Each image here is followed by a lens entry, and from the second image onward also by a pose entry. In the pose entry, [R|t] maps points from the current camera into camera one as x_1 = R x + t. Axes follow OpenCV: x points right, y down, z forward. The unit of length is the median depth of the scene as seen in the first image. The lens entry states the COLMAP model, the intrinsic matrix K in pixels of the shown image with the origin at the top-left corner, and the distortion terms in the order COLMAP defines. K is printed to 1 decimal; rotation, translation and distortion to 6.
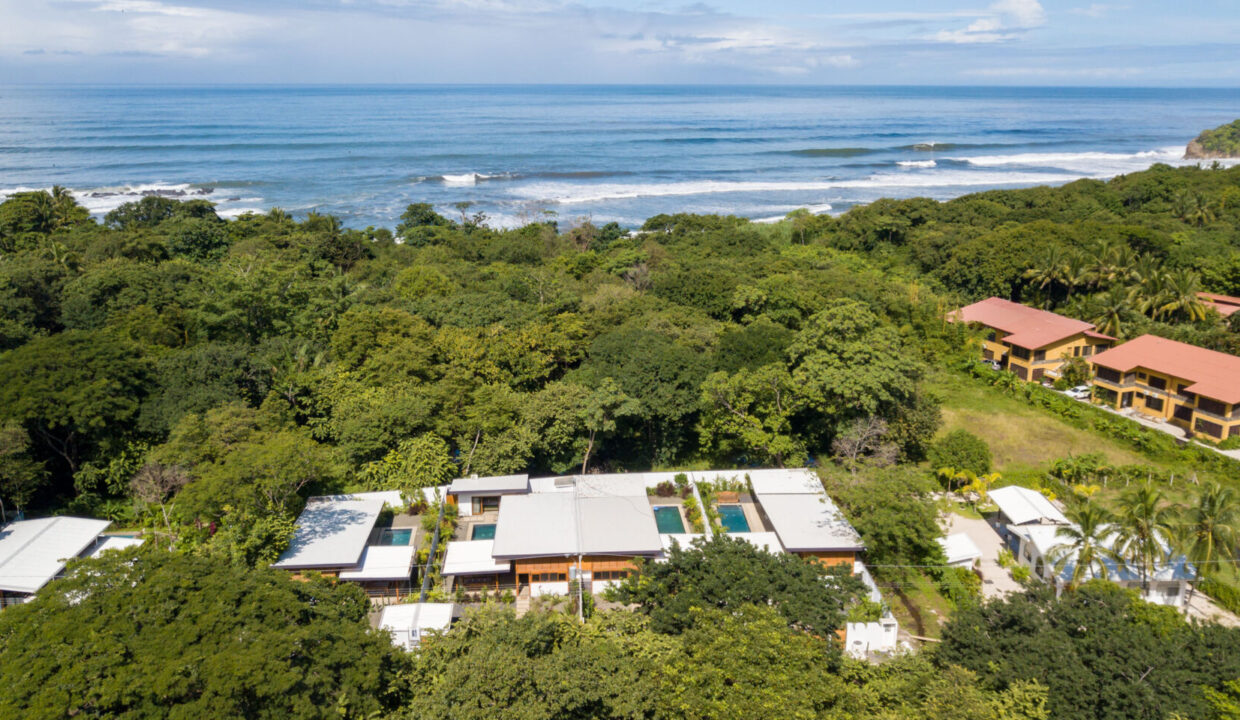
lens RADIAL K [[962.7, 0, 632.0], [0, 962.7, 359.3], [0, 0, 1]] dist [0.018263, -0.031680]
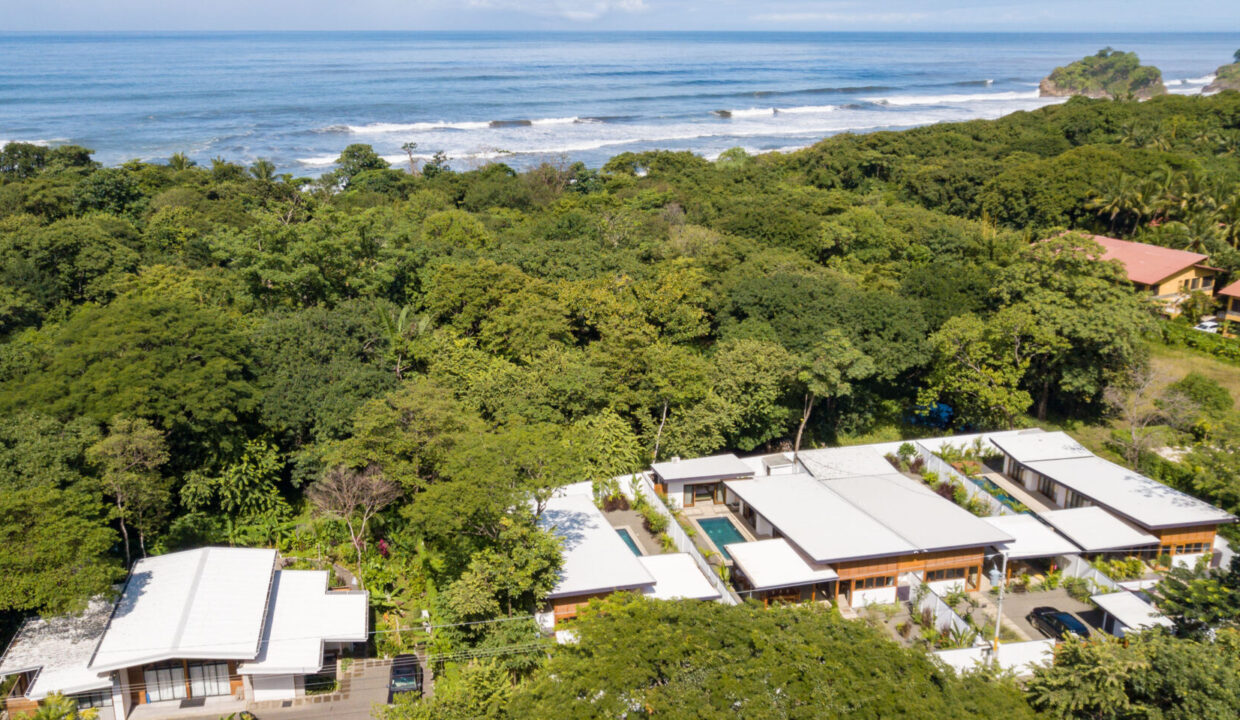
lens RADIAL K [[1023.6, 0, 617.1], [0, 1023.6, 363.3], [0, 0, 1]] dist [0.023800, -0.047240]
pose [[0.990873, -0.045566, 0.126864, -0.295984], [0.040081, 0.998162, 0.045460, 0.000323], [-0.128702, -0.039961, 0.990878, 0.151315]]
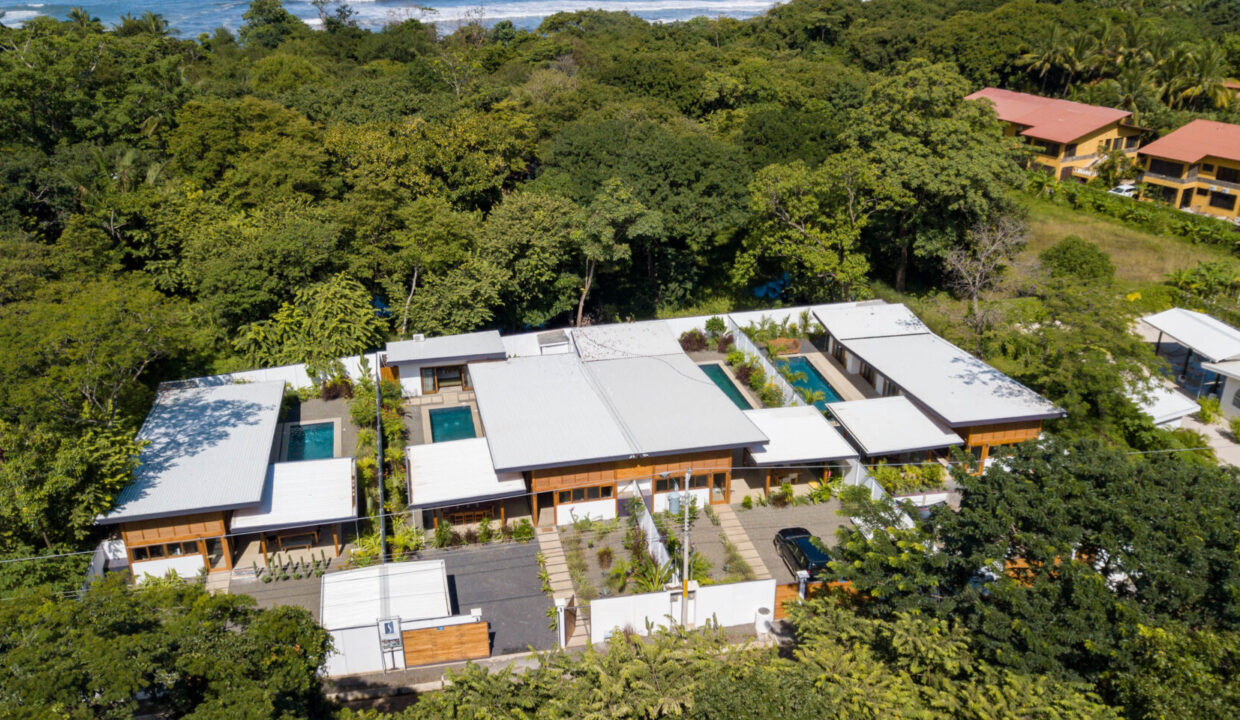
lens RADIAL K [[962.7, 0, 629.9], [0, 962.7, 360.8], [0, 0, 1]] dist [0.018263, -0.031680]
pose [[0.990033, -0.058336, 0.128184, -0.098920], [0.036232, 0.985044, 0.168448, 0.029601], [-0.136094, -0.162125, 0.977340, 0.307443]]
